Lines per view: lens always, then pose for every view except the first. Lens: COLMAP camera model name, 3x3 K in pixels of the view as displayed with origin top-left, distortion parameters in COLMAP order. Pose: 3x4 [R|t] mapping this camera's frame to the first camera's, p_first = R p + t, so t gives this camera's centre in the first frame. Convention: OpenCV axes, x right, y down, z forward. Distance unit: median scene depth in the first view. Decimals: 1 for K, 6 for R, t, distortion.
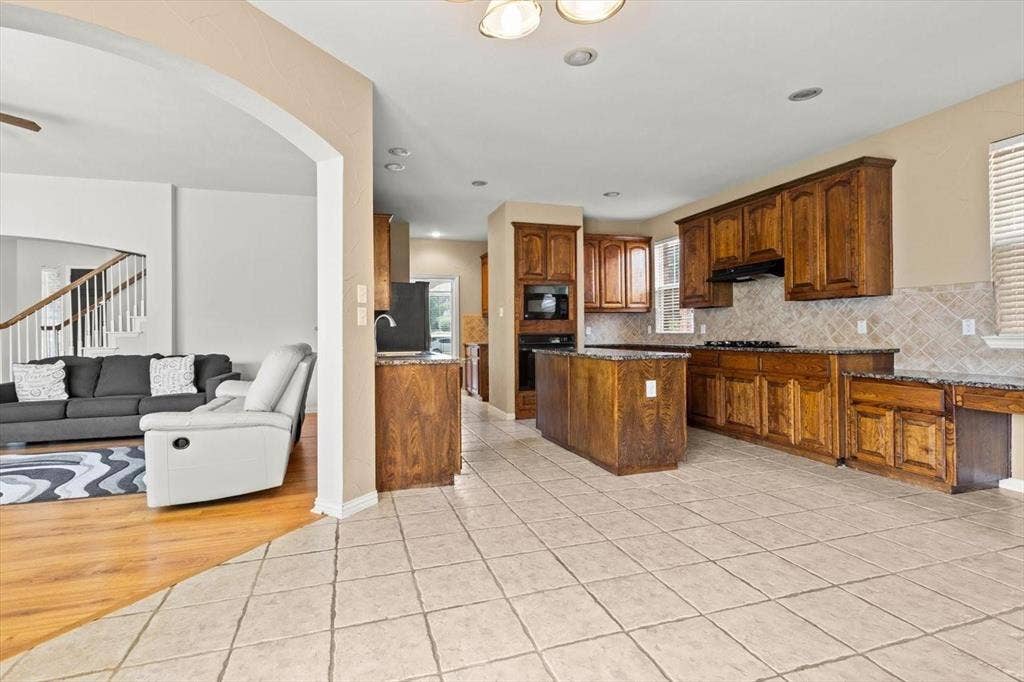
lens RADIAL K [[504.9, 0, 508.7], [0, 504.9, 328.7], [0, 0, 1]] dist [0.001340, 0.000338]
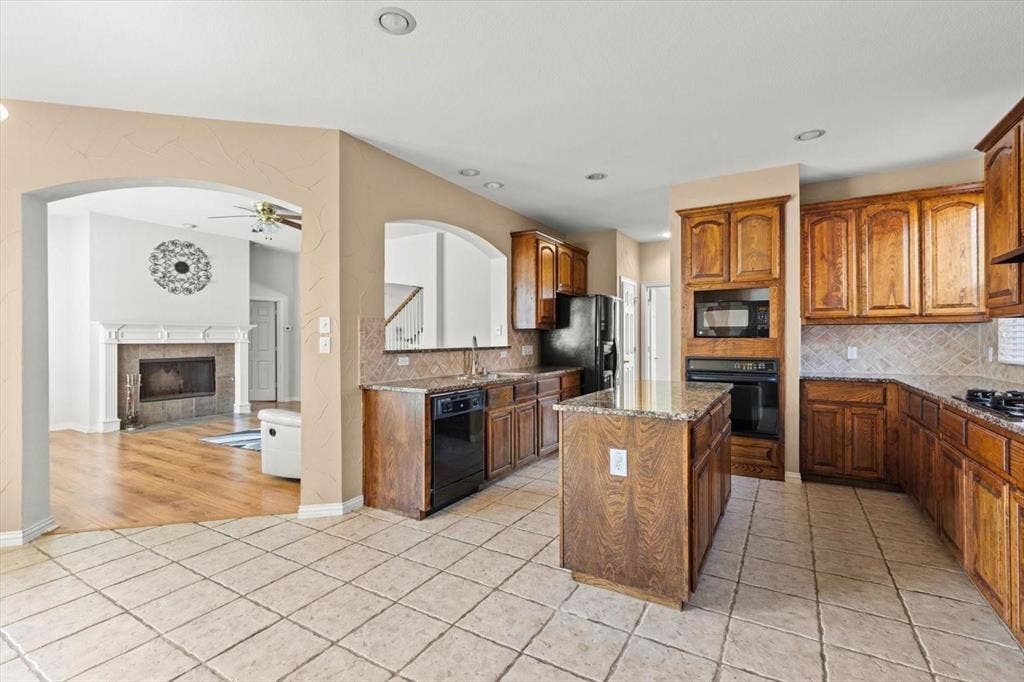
lens RADIAL K [[485.1, 0, 471.2], [0, 485.1, 338.3], [0, 0, 1]] dist [0.001394, -0.000253]
pose [[0.631939, 0.005981, -0.774995, 0.519489], [0.002066, 0.999954, 0.009401, -0.033525], [0.775015, -0.007542, 0.631898, 0.394365]]
